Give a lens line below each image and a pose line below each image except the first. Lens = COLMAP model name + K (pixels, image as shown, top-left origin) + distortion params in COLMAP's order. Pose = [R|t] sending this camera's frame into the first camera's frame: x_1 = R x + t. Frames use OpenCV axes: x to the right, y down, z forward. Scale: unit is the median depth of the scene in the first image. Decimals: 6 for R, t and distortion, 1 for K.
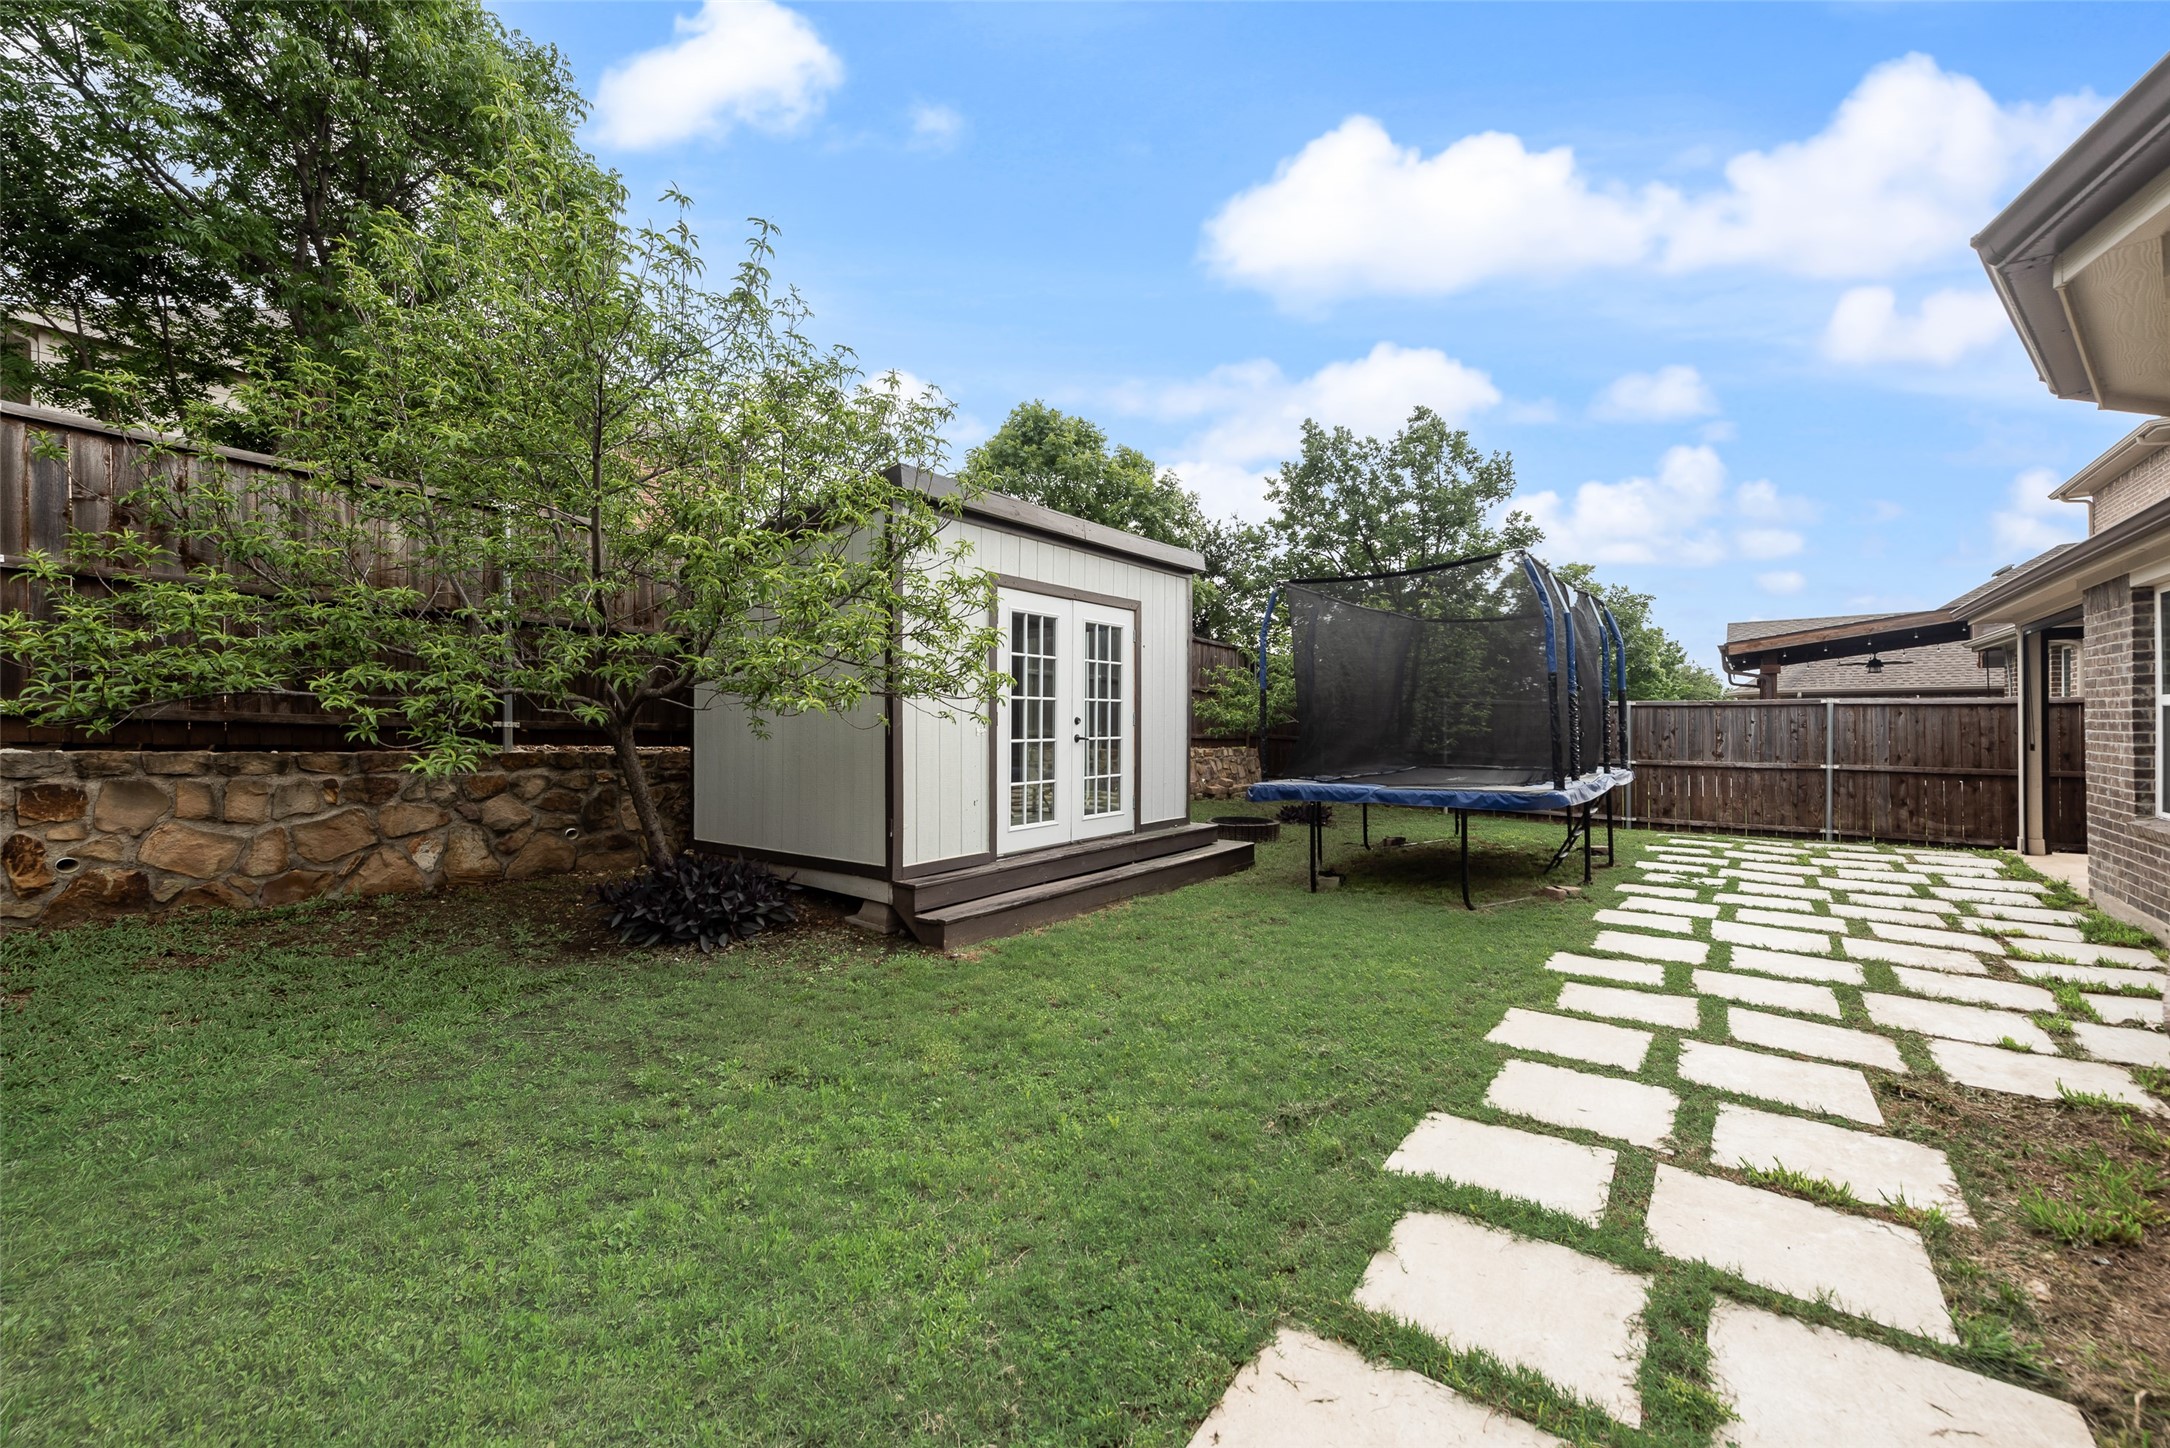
lens RADIAL K [[838.9, 0, 1071.3], [0, 838.9, 730.2], [0, 0, 1]] dist [0.019997, -0.007632]
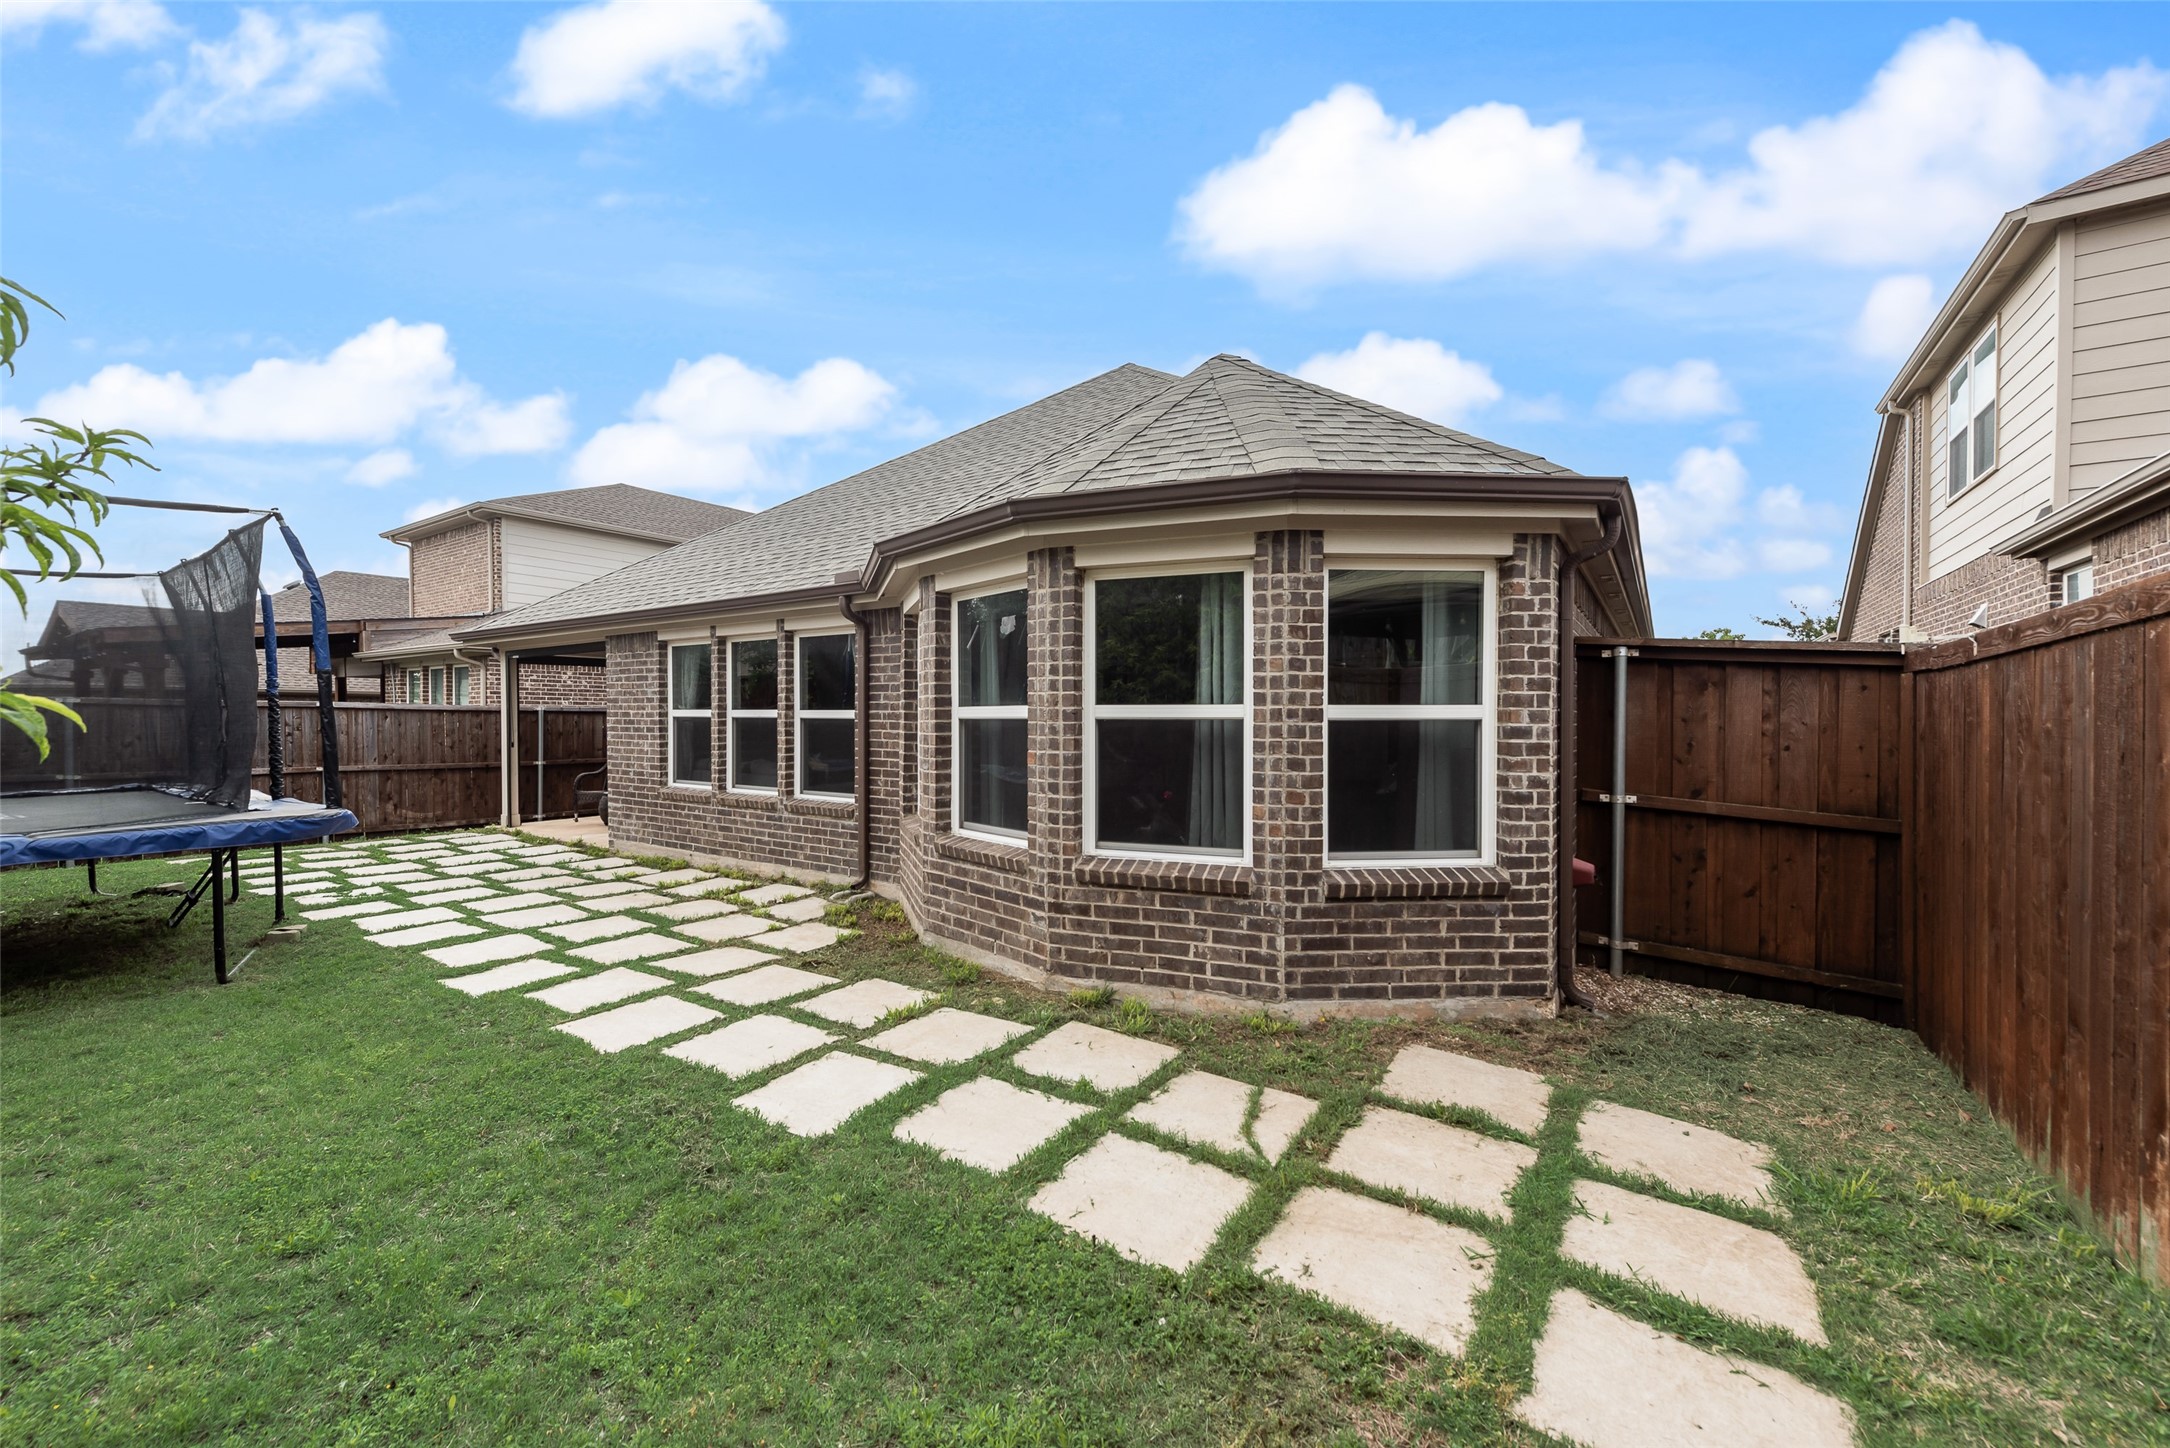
lens RADIAL K [[849.1, 0, 1071.1], [0, 849.1, 721.4], [0, 0, 1]] dist [0.003954, -0.000181]
pose [[-0.058566, 0.002389, 0.998281, -0.592853], [0.006617, 0.999976, -0.002005, -0.019405], [-0.998262, 0.006488, -0.058580, 0.563595]]
